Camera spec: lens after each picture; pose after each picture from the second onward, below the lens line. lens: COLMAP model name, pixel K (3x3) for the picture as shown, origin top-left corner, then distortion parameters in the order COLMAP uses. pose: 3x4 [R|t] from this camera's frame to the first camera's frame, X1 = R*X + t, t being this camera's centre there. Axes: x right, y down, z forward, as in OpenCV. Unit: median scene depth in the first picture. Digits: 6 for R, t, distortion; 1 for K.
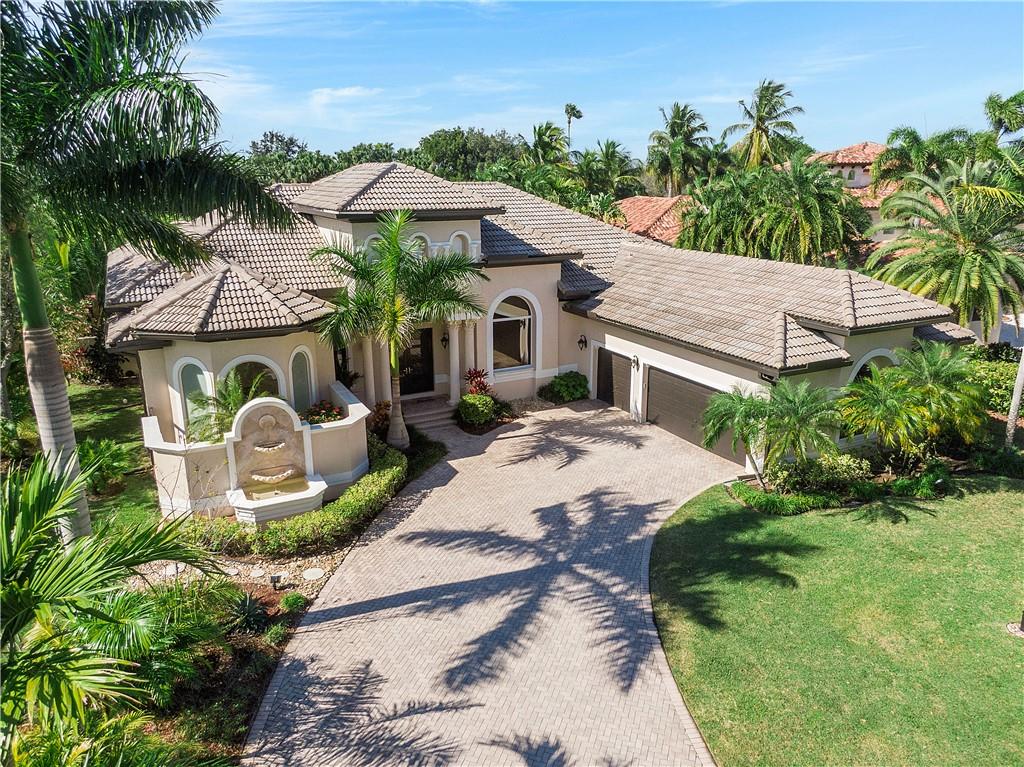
lens RADIAL K [[739.3, 0, 512.0], [0, 739.3, 383.5], [0, 0, 1]] dist [0.012479, -0.001494]
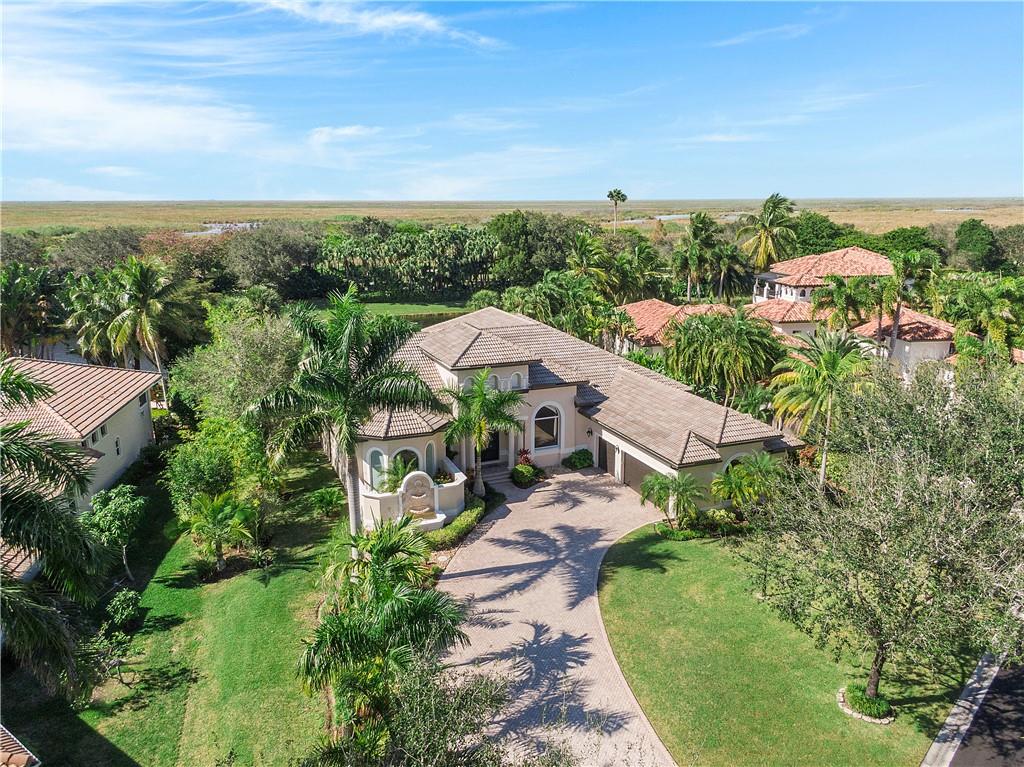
lens RADIAL K [[733.9, 0, 512.0], [0, 733.9, 383.5], [0, 0, 1]] dist [0.063153, -0.103467]
pose [[0.996517, 0.022680, -0.080242, 0.067562], [-0.025619, 0.999031, -0.035788, -0.131889], [0.079352, 0.037719, 0.996133, -0.836043]]
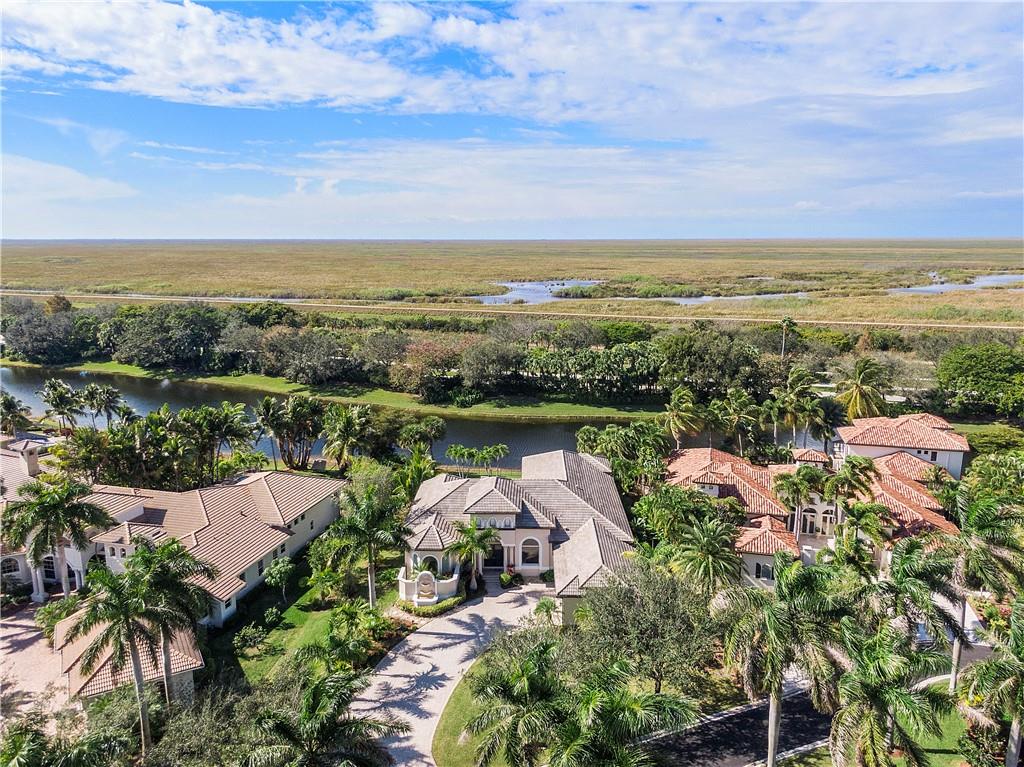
lens RADIAL K [[733.9, 0, 512.0], [0, 733.9, 383.5], [0, 0, 1]] dist [0.063153, -0.103467]
pose [[0.877755, 0.095715, -0.469452, 1.430767], [-0.135555, 0.989419, -0.051725, -0.660404], [0.459534, 0.109038, 0.881441, -1.832248]]
